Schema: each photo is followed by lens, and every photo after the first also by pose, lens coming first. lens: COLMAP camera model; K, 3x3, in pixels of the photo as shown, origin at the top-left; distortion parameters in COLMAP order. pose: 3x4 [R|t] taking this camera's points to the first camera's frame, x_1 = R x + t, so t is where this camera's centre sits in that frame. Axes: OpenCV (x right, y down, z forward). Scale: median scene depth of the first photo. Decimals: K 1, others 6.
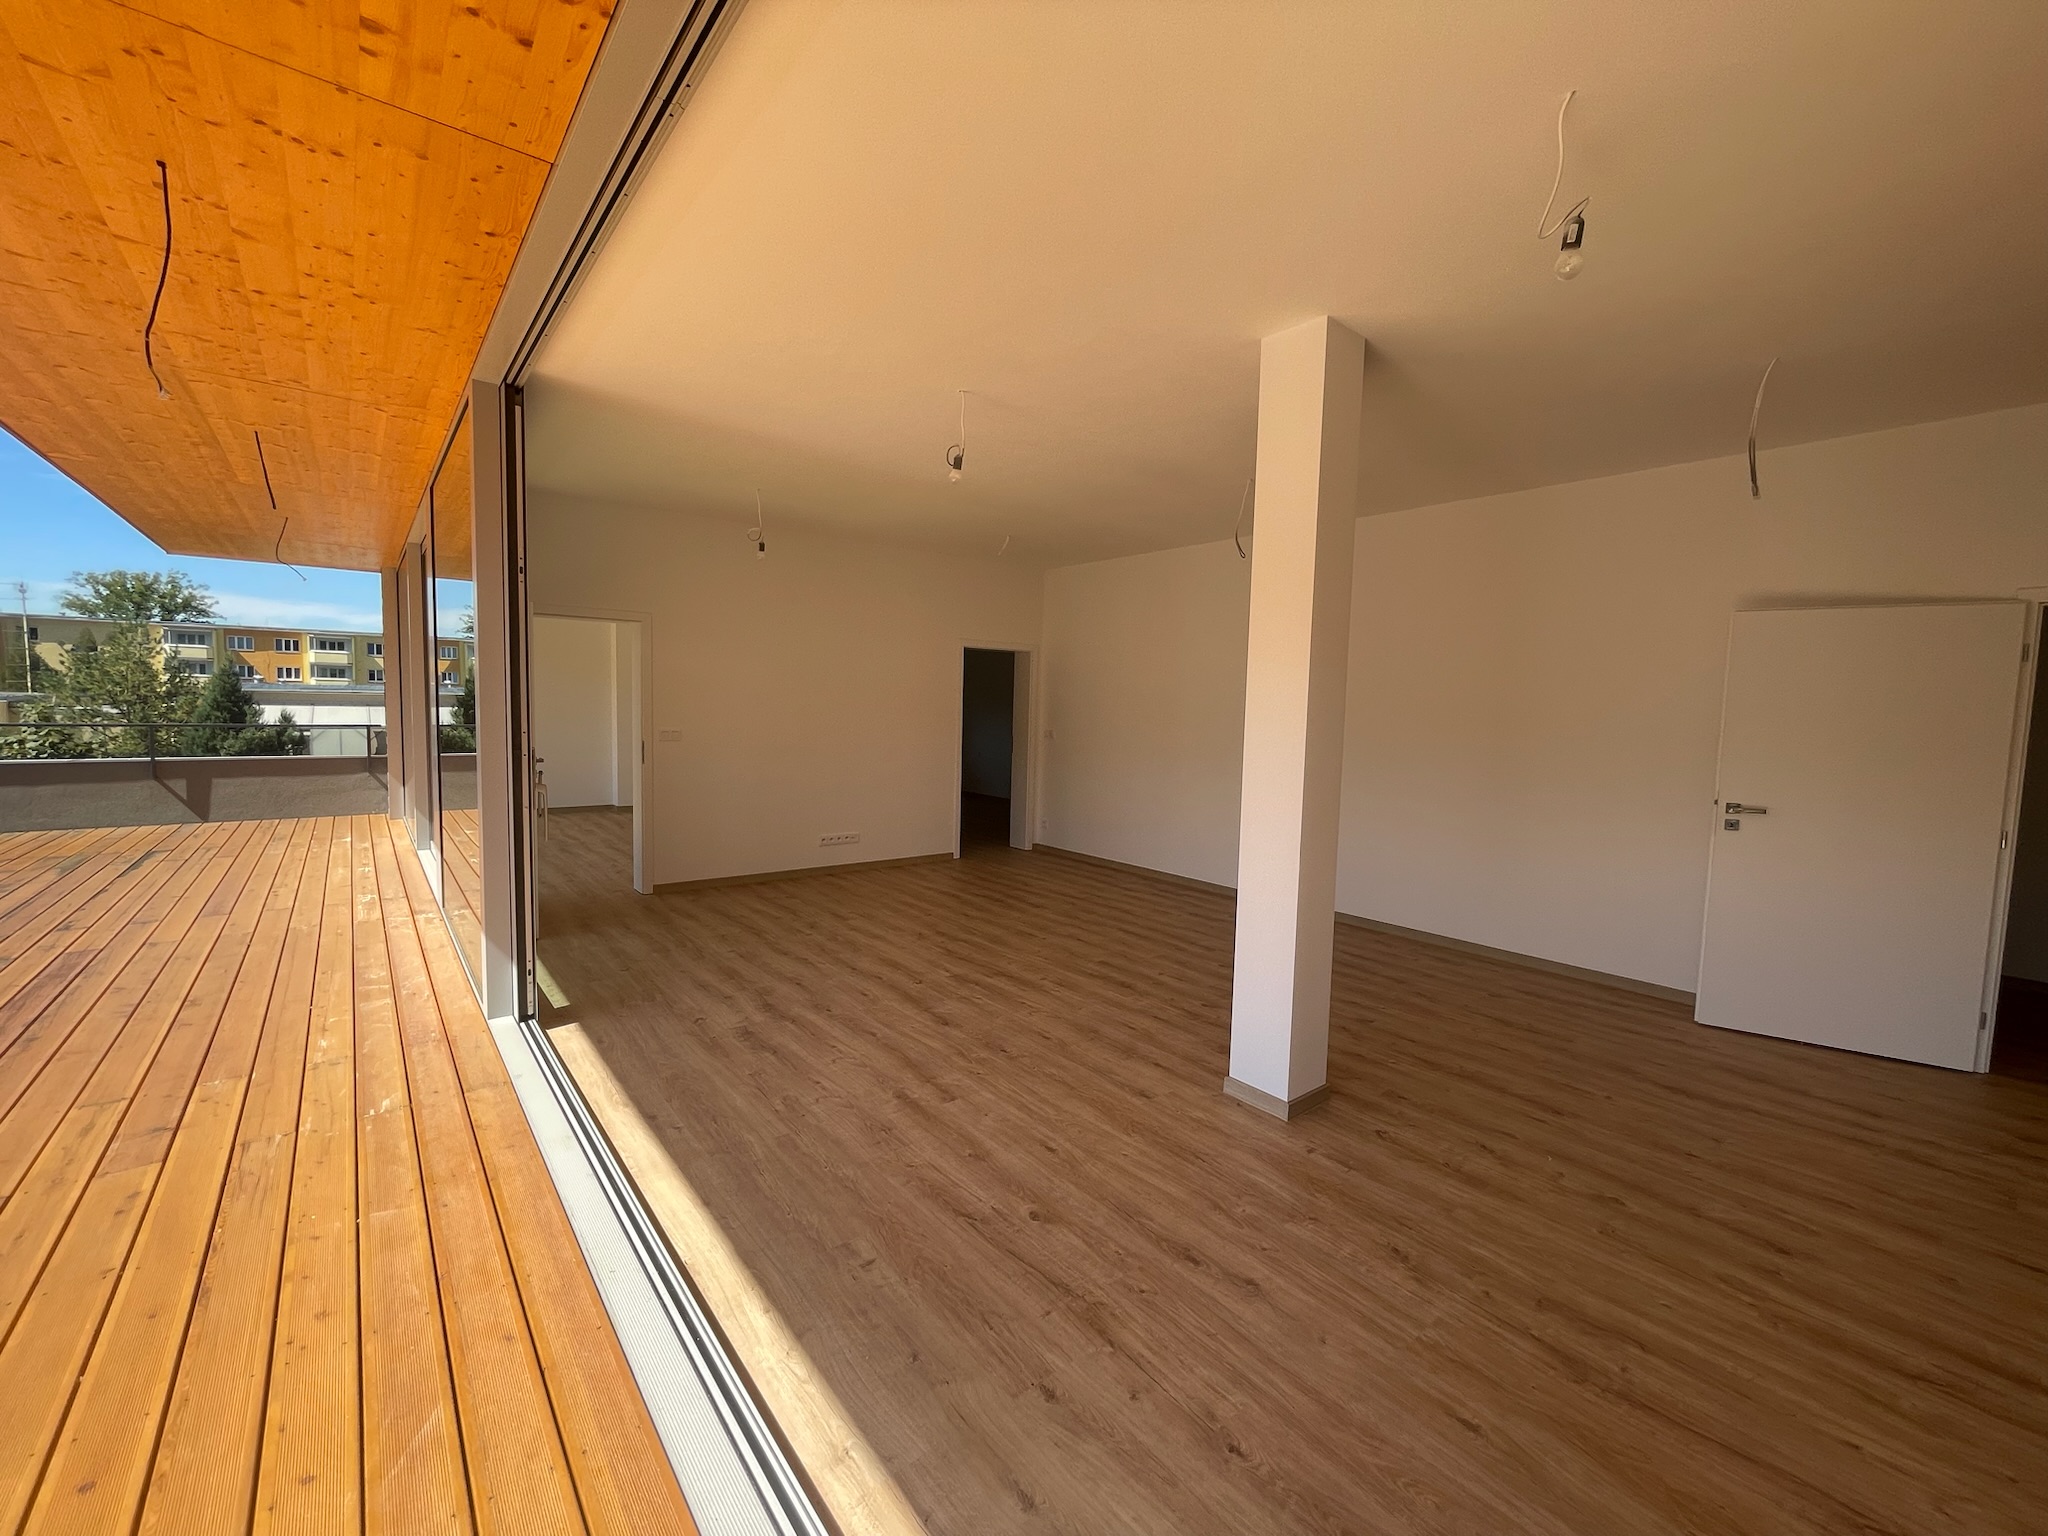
lens RADIAL K [[833.1, 0, 1028.6], [0, 833.1, 767.1], [0, 0, 1]] dist [-0.003867, 0.000147]
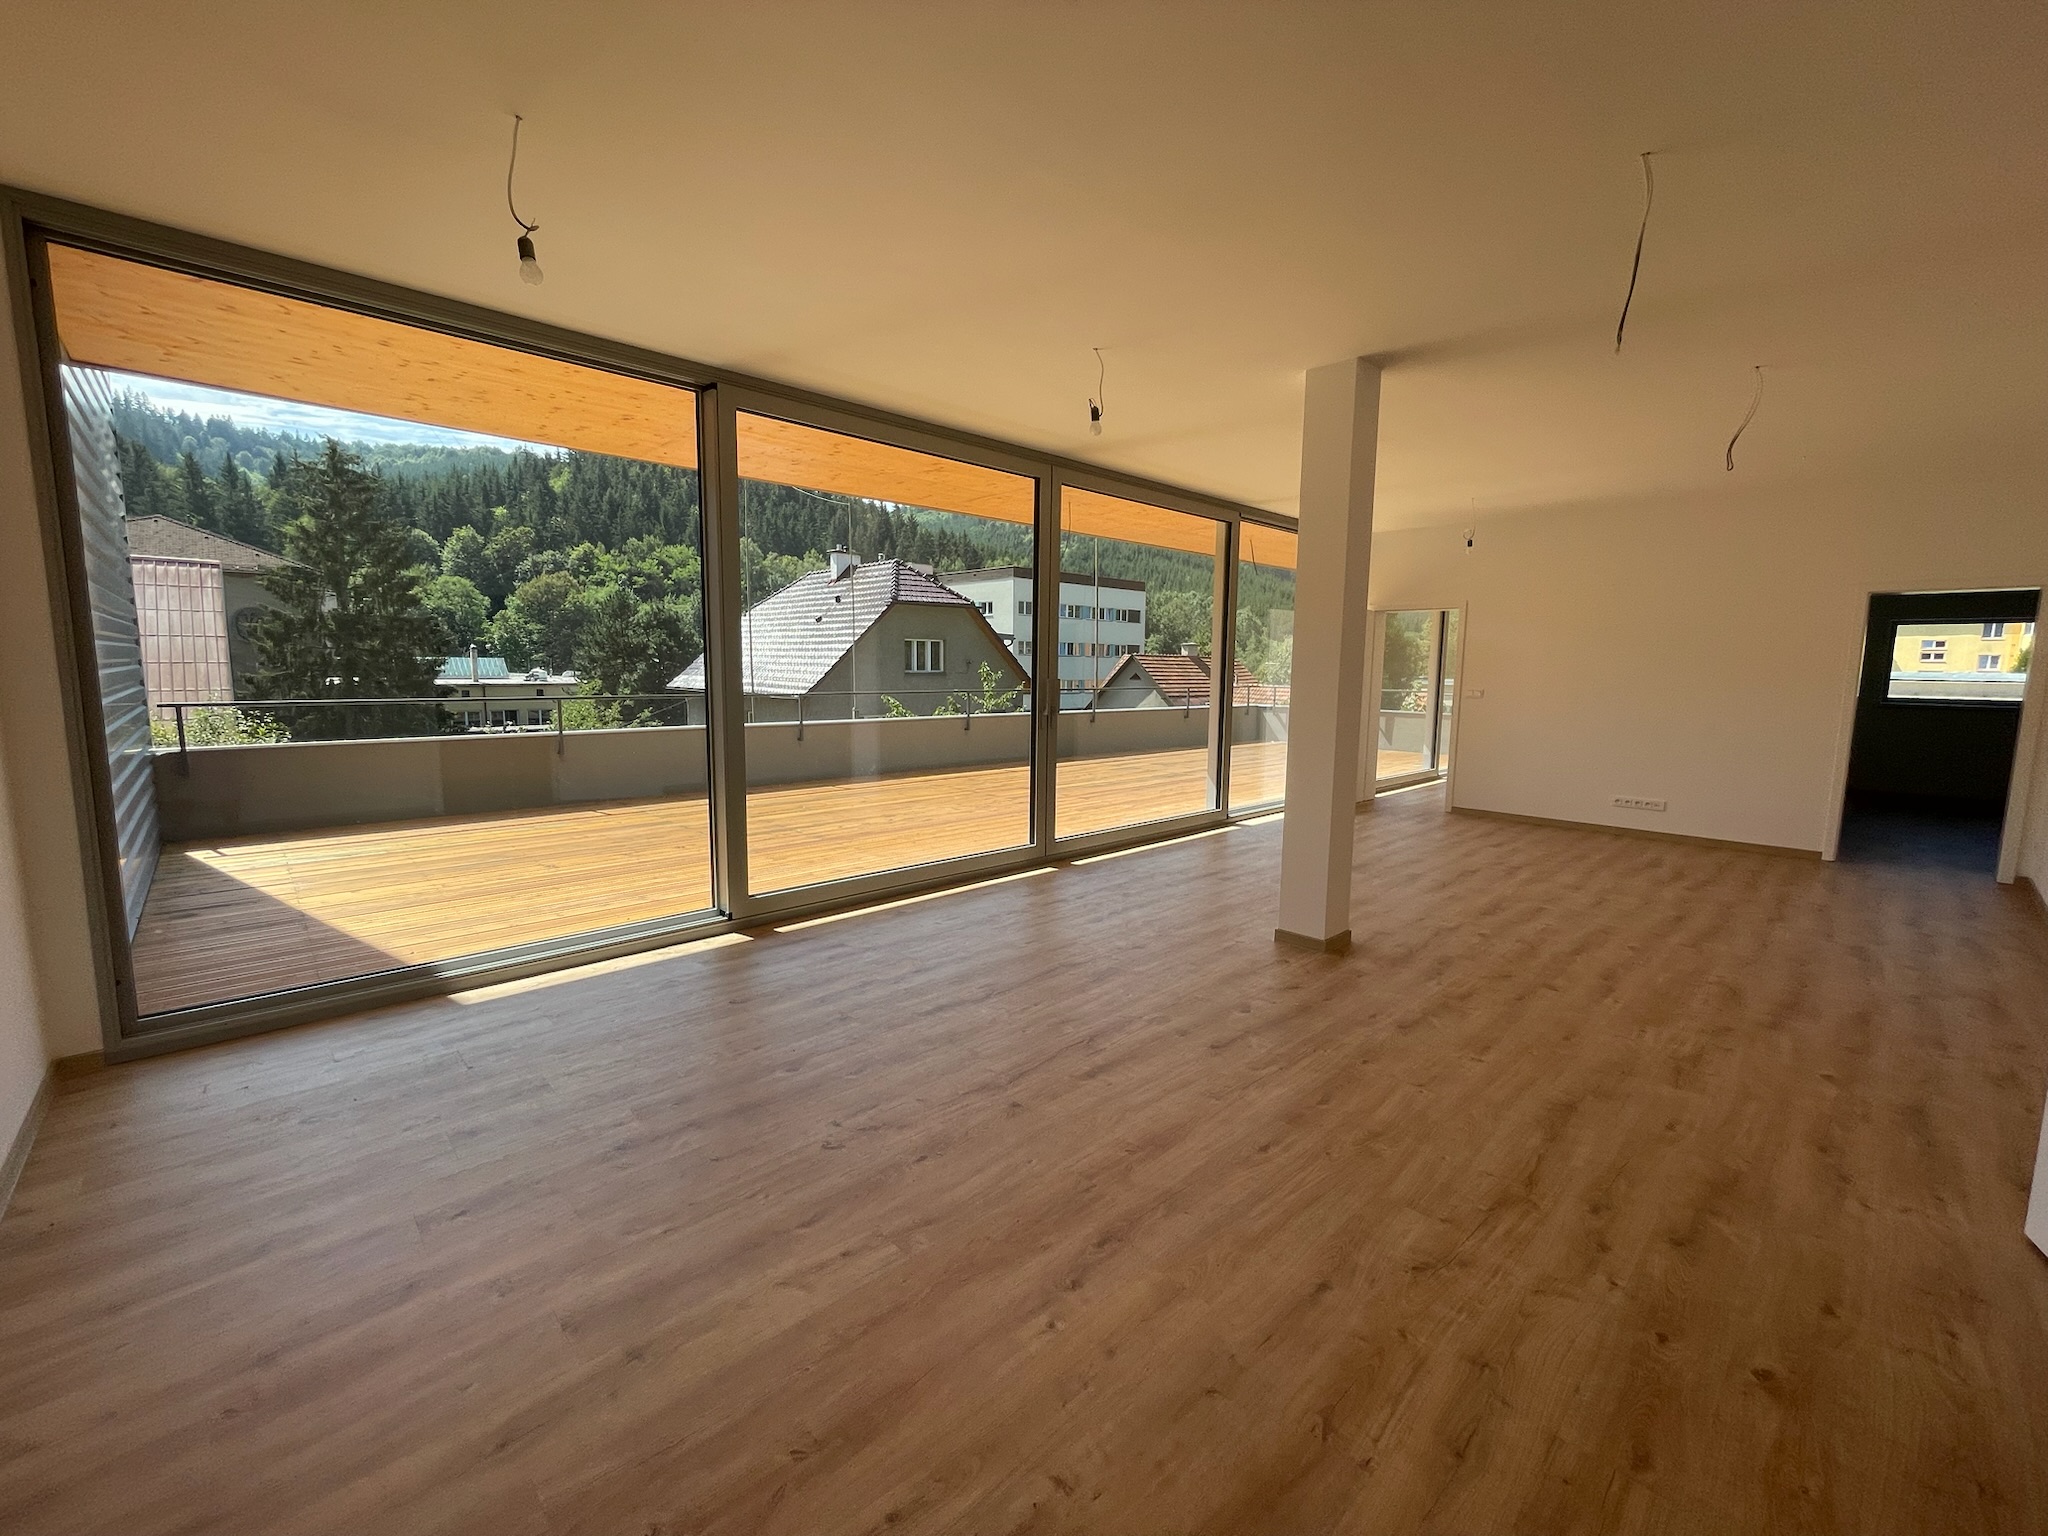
lens RADIAL K [[833.1, 0, 1028.6], [0, 833.1, 767.1], [0, 0, 1]] dist [-0.003867, 0.000147]
pose [[0.075644, 0.096342, -0.992470, 1.241233], [-0.083268, 0.992455, 0.089994, 0.026329], [0.993652, 0.075833, 0.083096, 0.322463]]
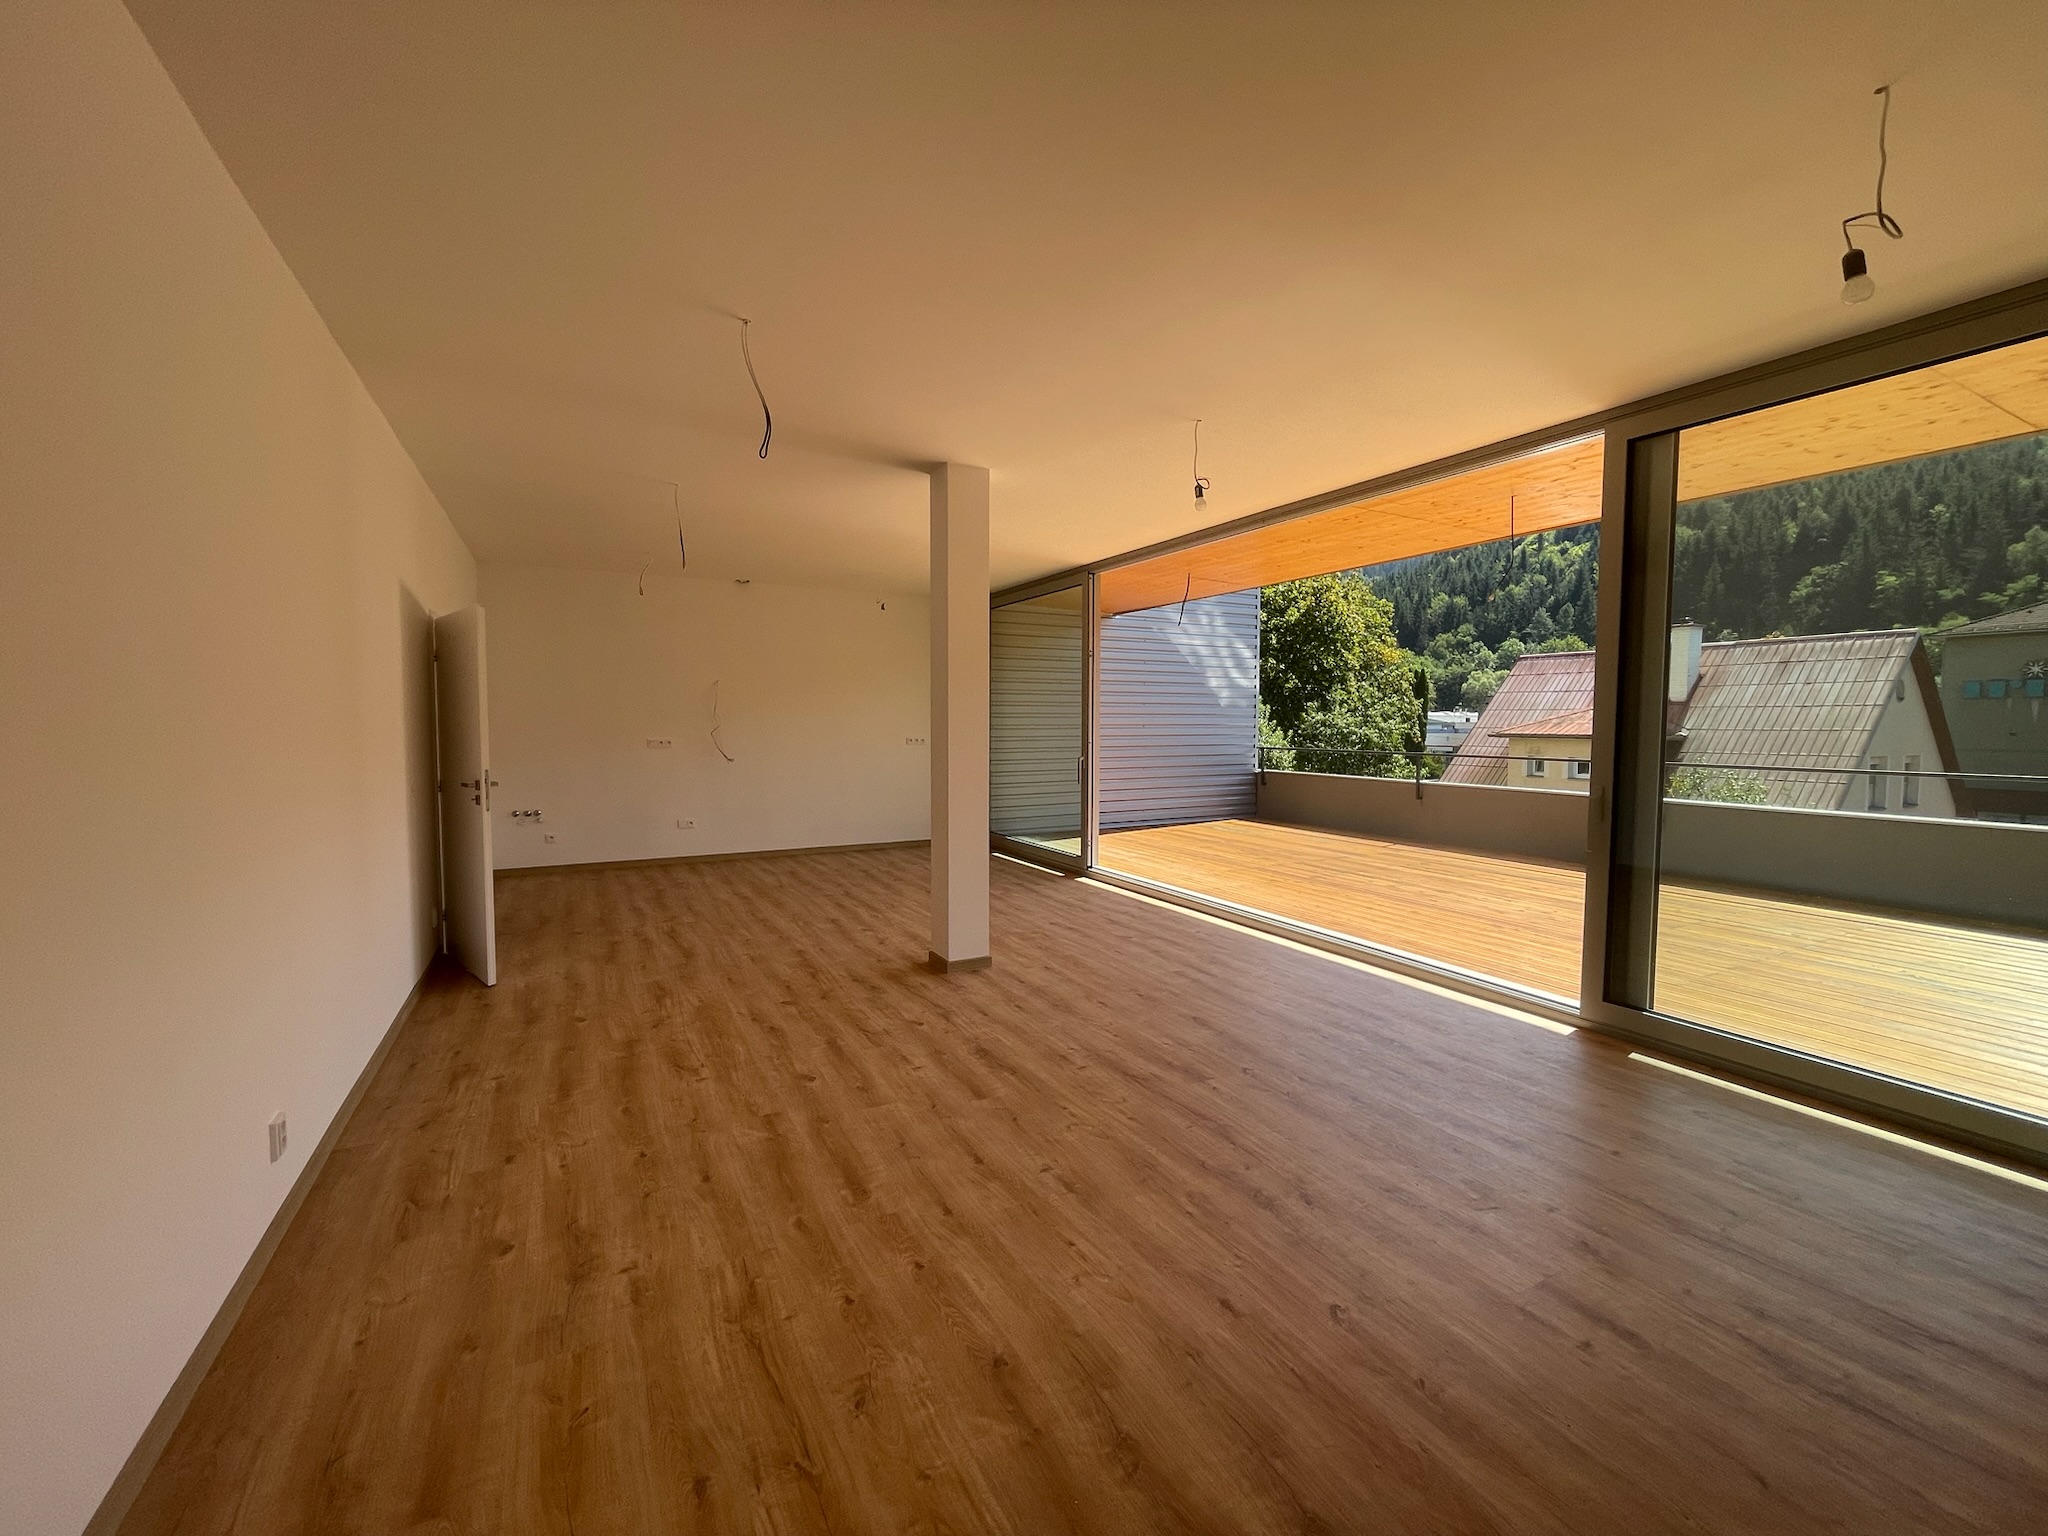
lens RADIAL K [[833.1, 0, 1028.6], [0, 833.1, 767.1], [0, 0, 1]] dist [-0.003867, 0.000147]
pose [[-0.982541, -0.037529, 0.182224, -0.068812], [-0.013280, 0.991093, 0.132511, -0.127936], [-0.185574, 0.127777, -0.974287, 1.898915]]
